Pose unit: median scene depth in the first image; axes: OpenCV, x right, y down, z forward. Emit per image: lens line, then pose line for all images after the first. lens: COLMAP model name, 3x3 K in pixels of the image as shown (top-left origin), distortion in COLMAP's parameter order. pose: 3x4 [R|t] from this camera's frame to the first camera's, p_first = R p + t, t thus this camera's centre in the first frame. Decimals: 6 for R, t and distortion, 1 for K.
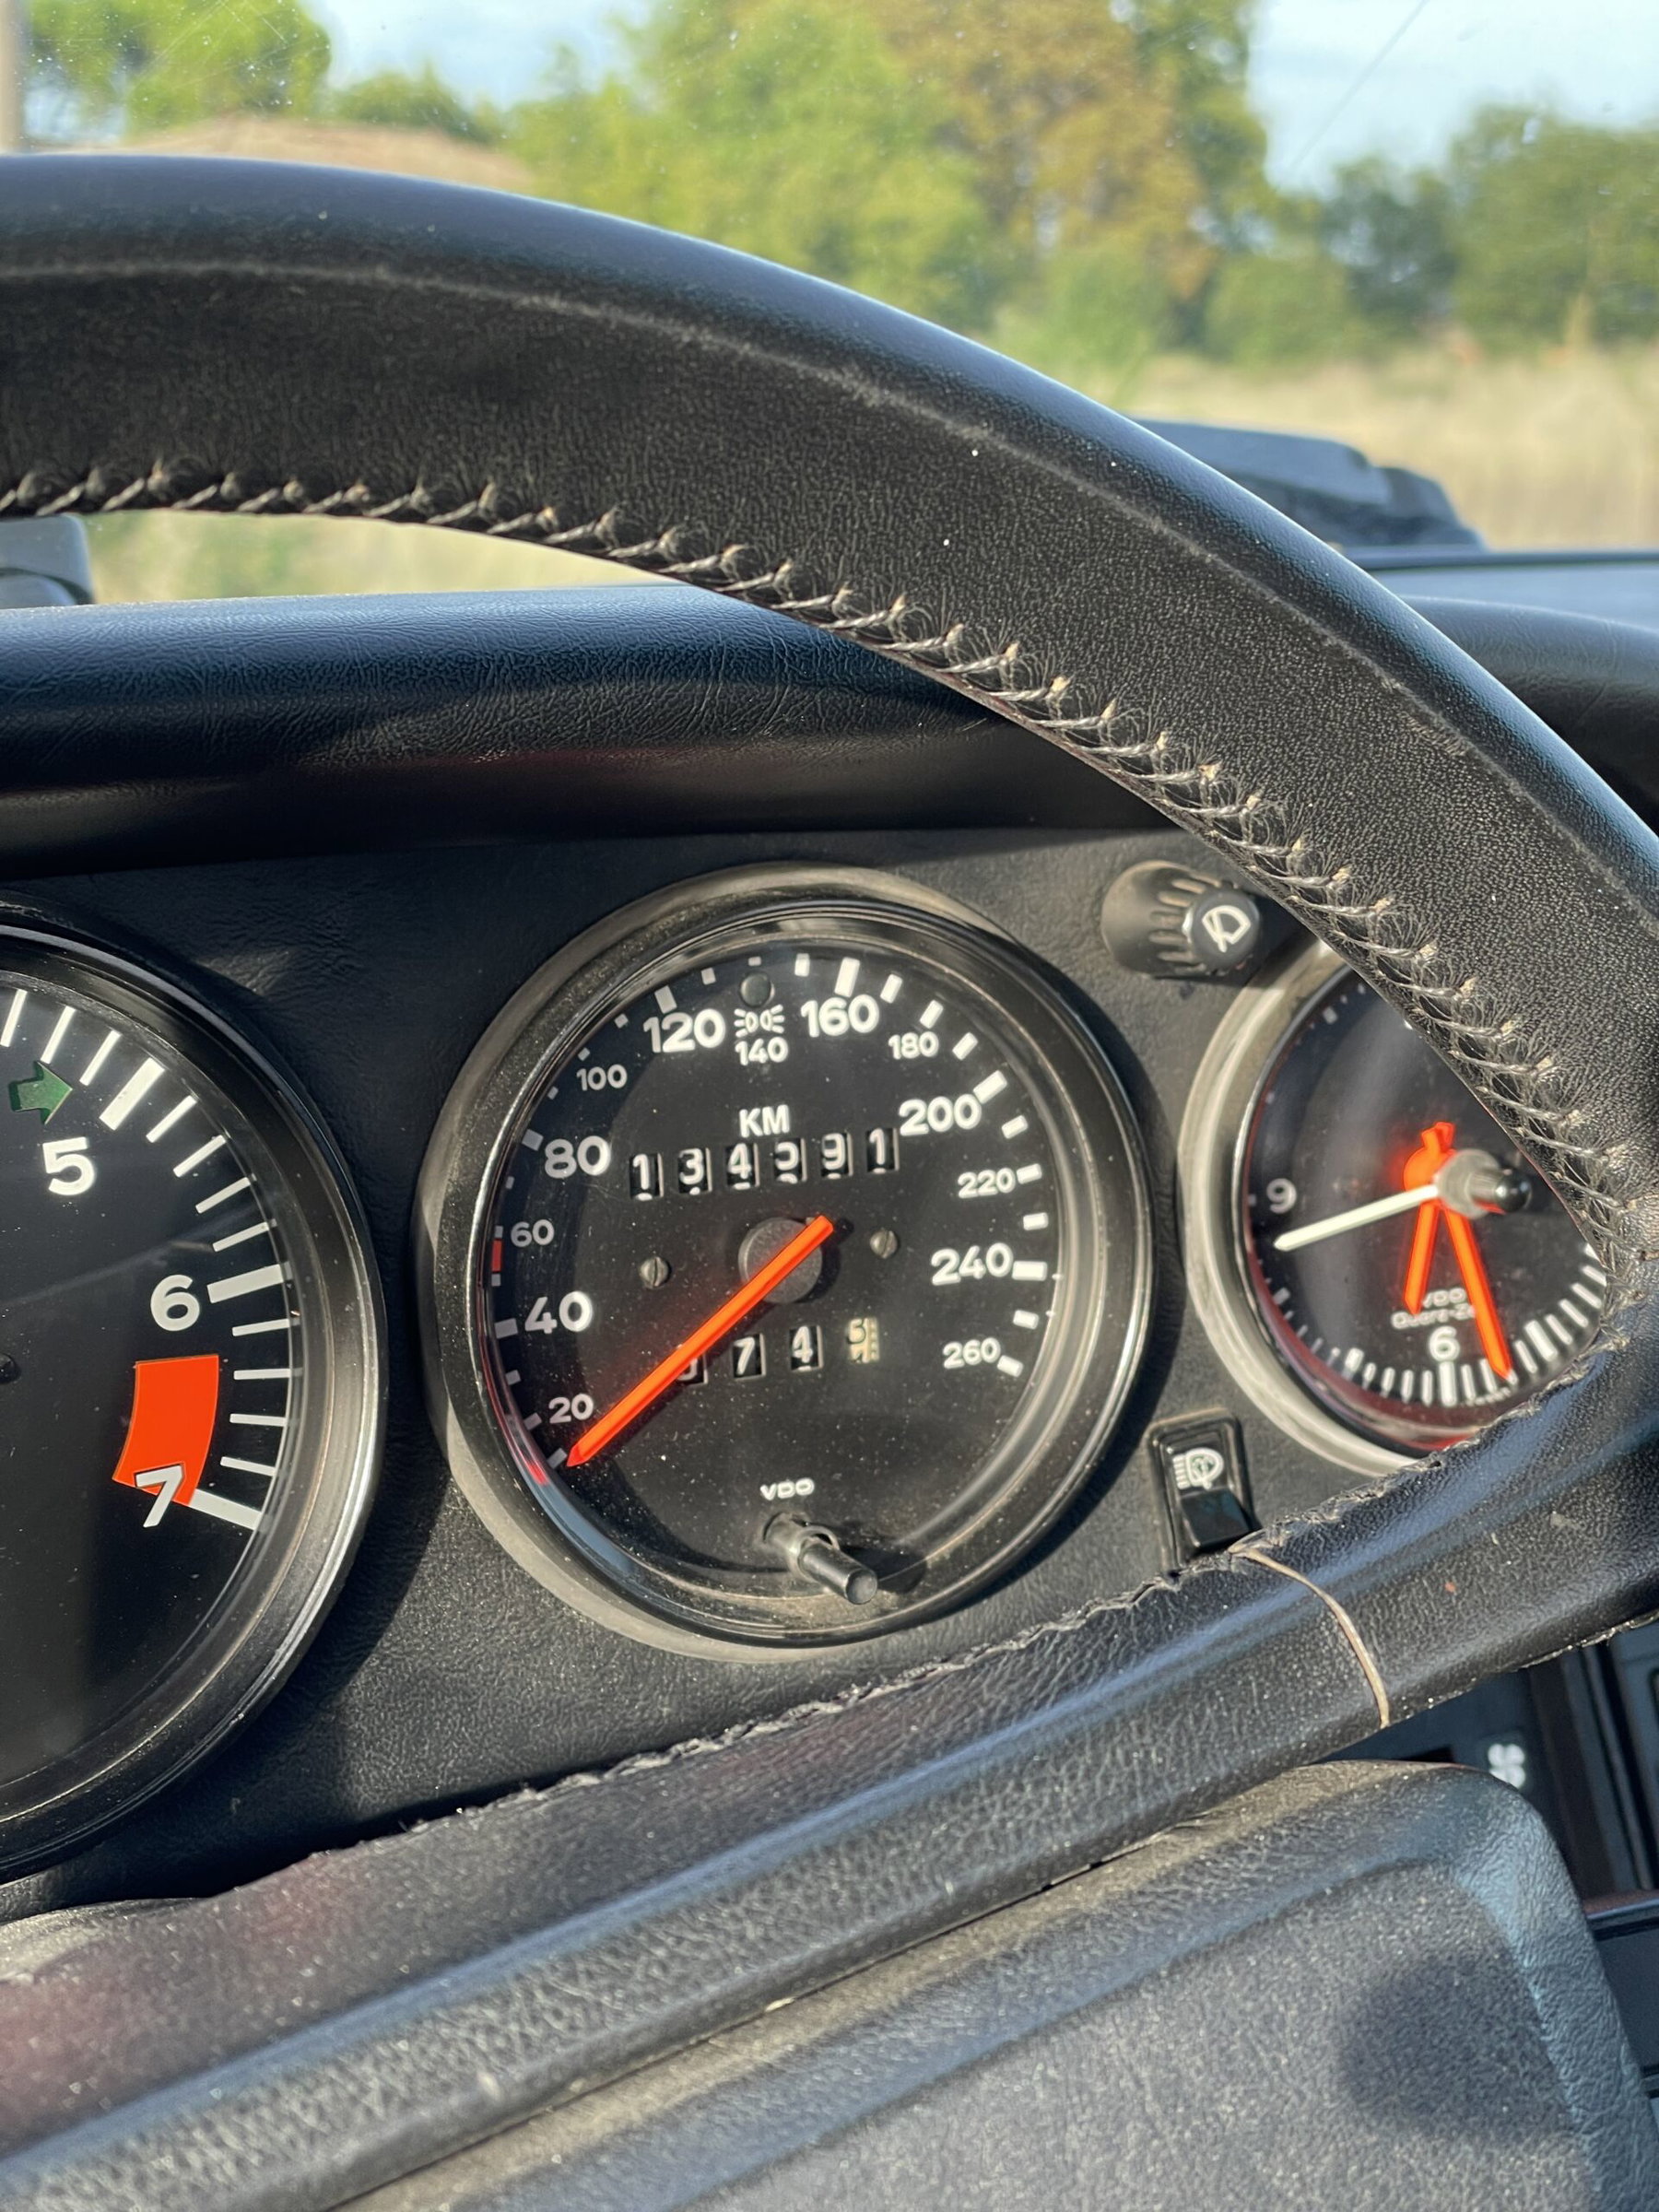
lens RADIAL K [[3301.4, 0, 830.6], [0, 3301.4, 1100.6], [0, 0, 1]] dist [0.130017, -0.024216]
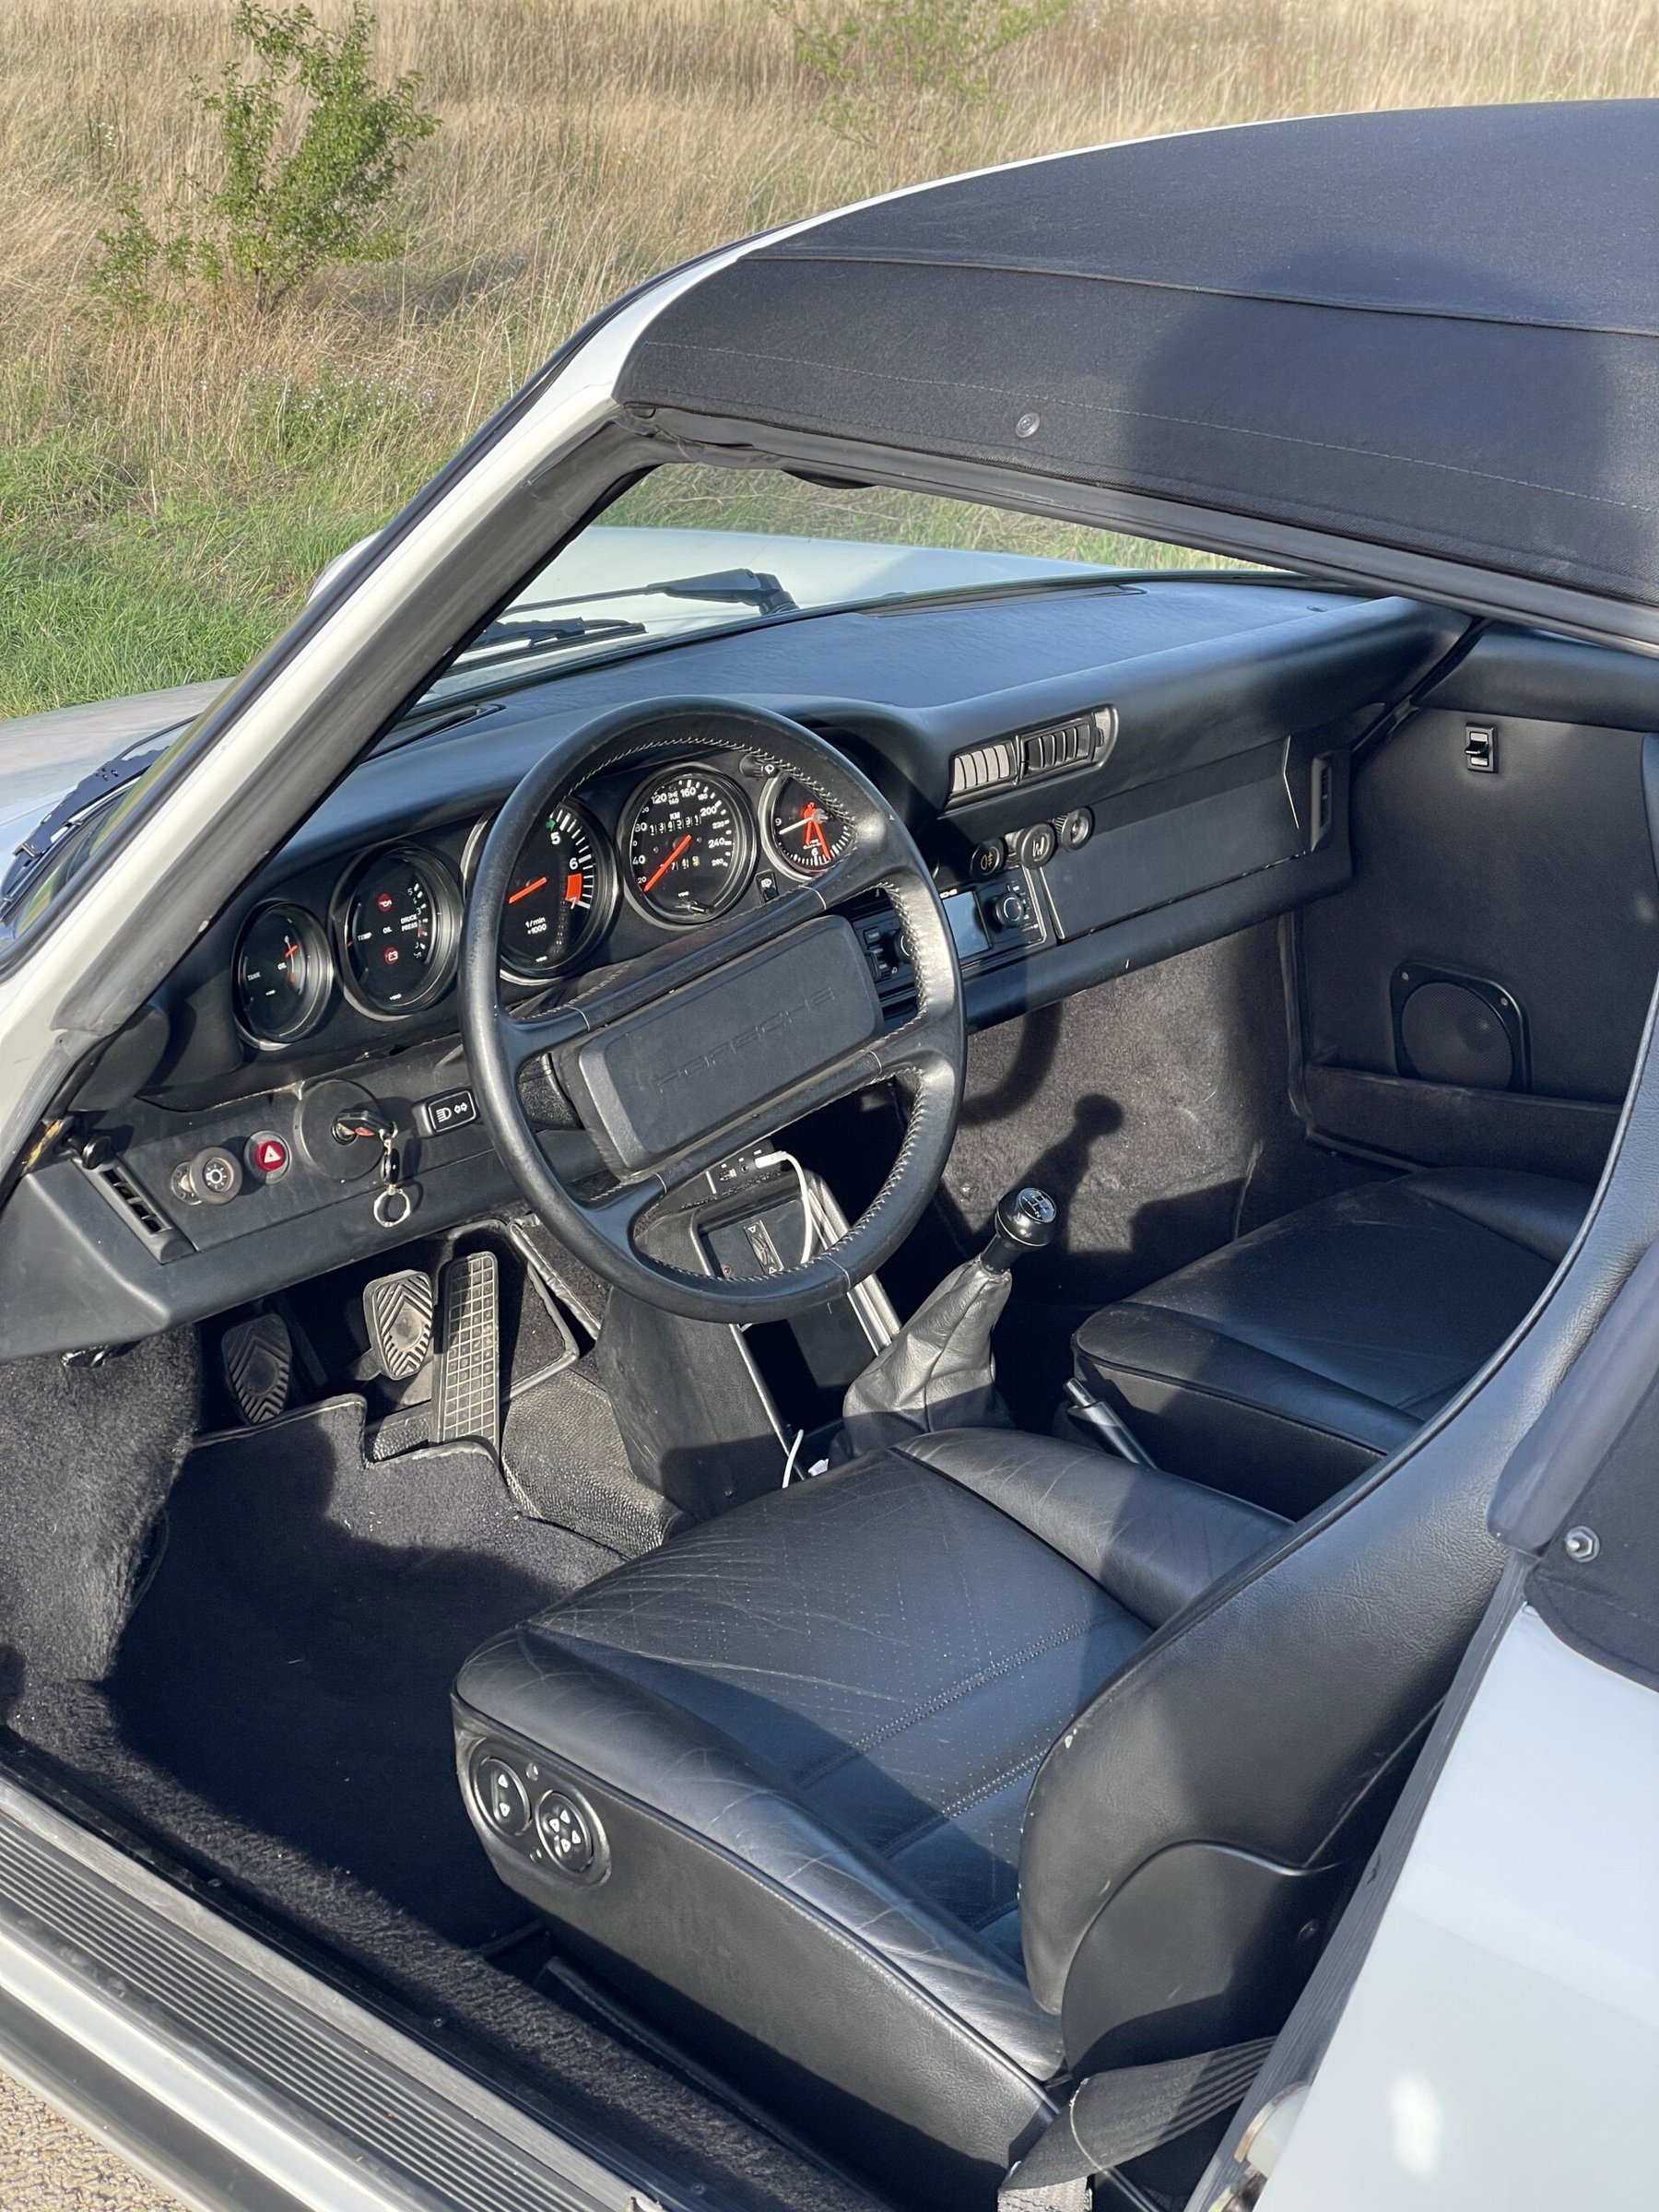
lens RADIAL K [[3301.4, 0, 830.6], [0, 3301.4, 1100.6], [0, 0, 1]] dist [0.130017, -0.024216]
pose [[0.968678, -0.096967, 0.228604, -0.904812], [0.063634, 0.986798, 0.148929, -0.275923], [-0.240027, -0.129717, 0.962061, -3.569820]]
